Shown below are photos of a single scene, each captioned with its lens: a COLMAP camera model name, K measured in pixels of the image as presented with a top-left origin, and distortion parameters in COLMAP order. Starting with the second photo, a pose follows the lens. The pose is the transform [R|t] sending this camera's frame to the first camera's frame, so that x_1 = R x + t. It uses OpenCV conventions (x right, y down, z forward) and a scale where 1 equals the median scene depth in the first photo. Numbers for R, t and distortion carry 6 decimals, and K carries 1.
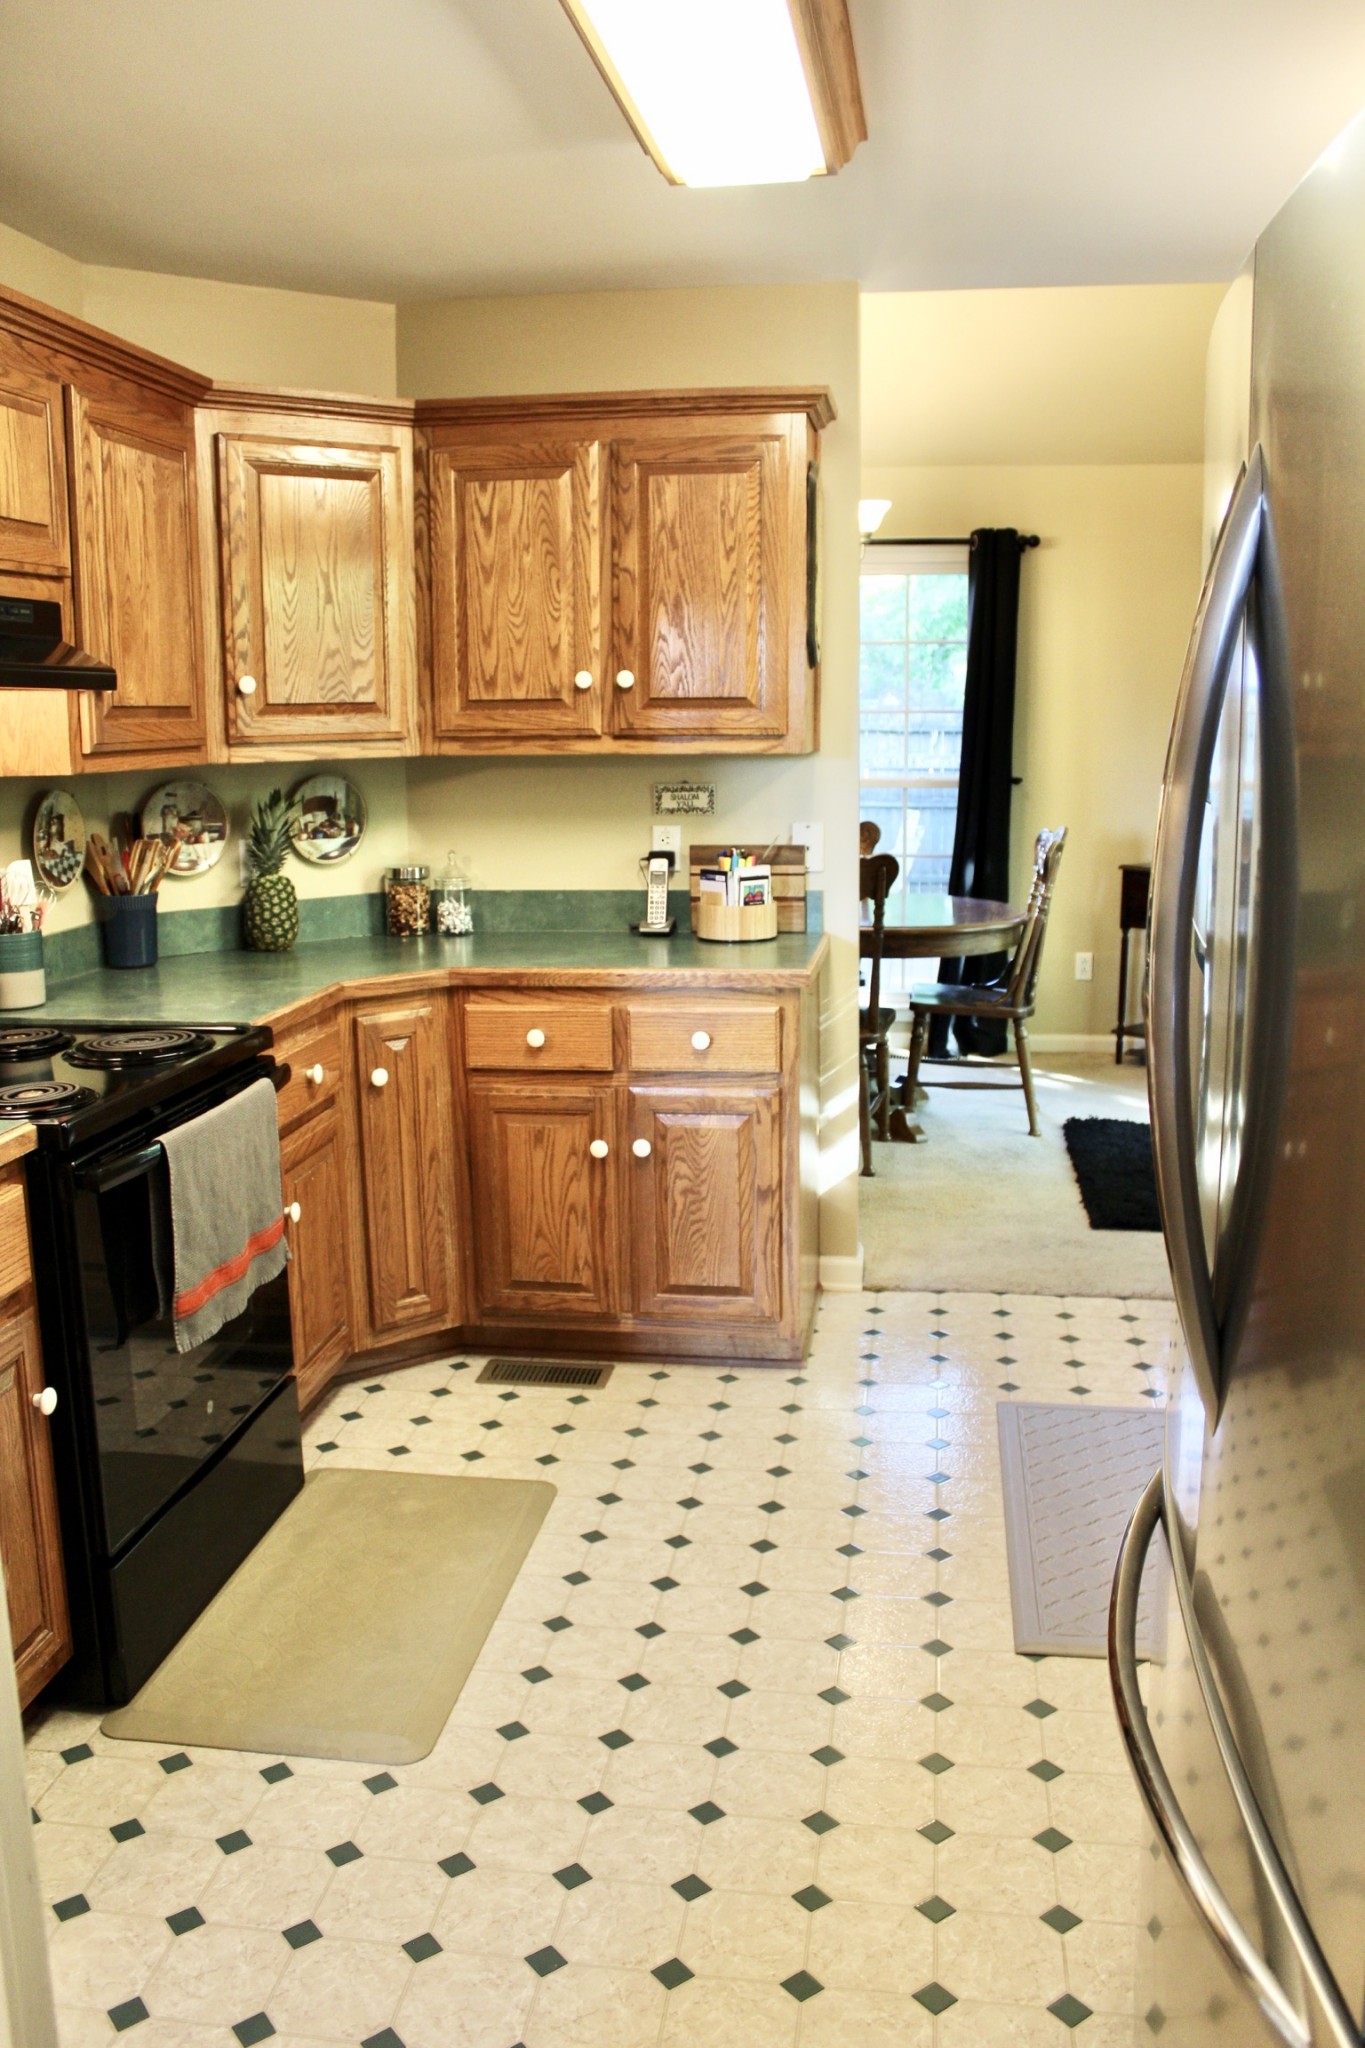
lens RADIAL K [[1706.0, 0, 682.5], [0, 1706.0, 1024.0], [0, 0, 1]] dist [-0.174428, 0.166730]
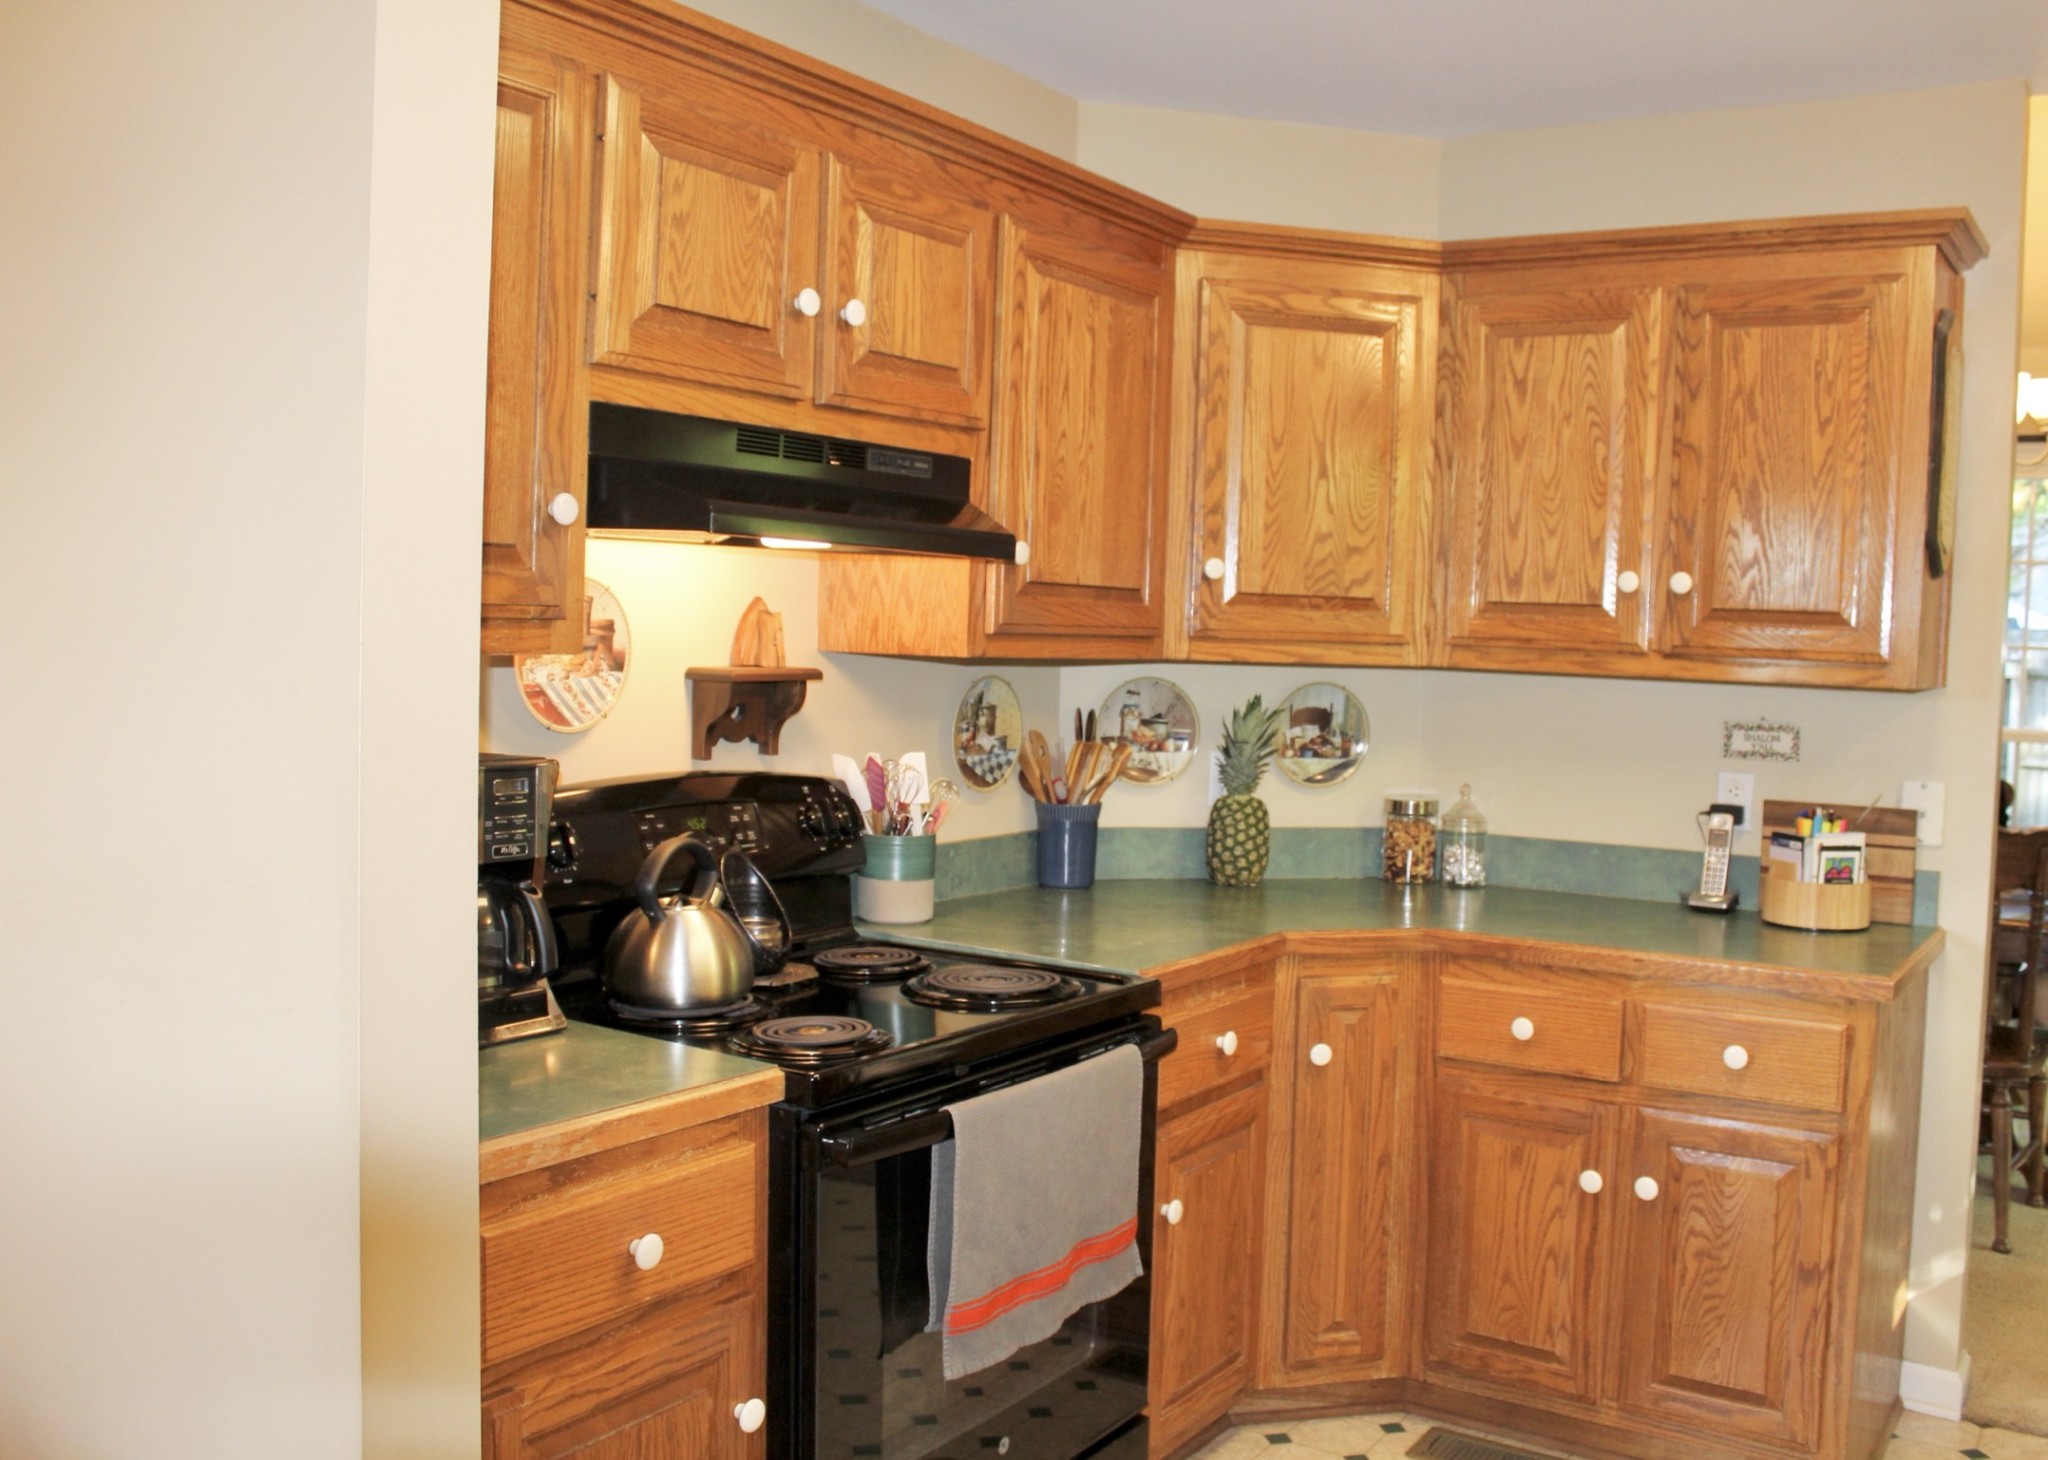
lens RADIAL K [[1880.9, 0, 1025.1], [0, 1880.9, 710.5], [0, 0, 1]] dist [-0.171776, 0.139219]
pose [[0.909354, 0.059190, -0.411791, 0.046017], [-0.115072, 0.986996, -0.112243, -0.013757], [0.399792, 0.149454, 0.904339, 0.112544]]
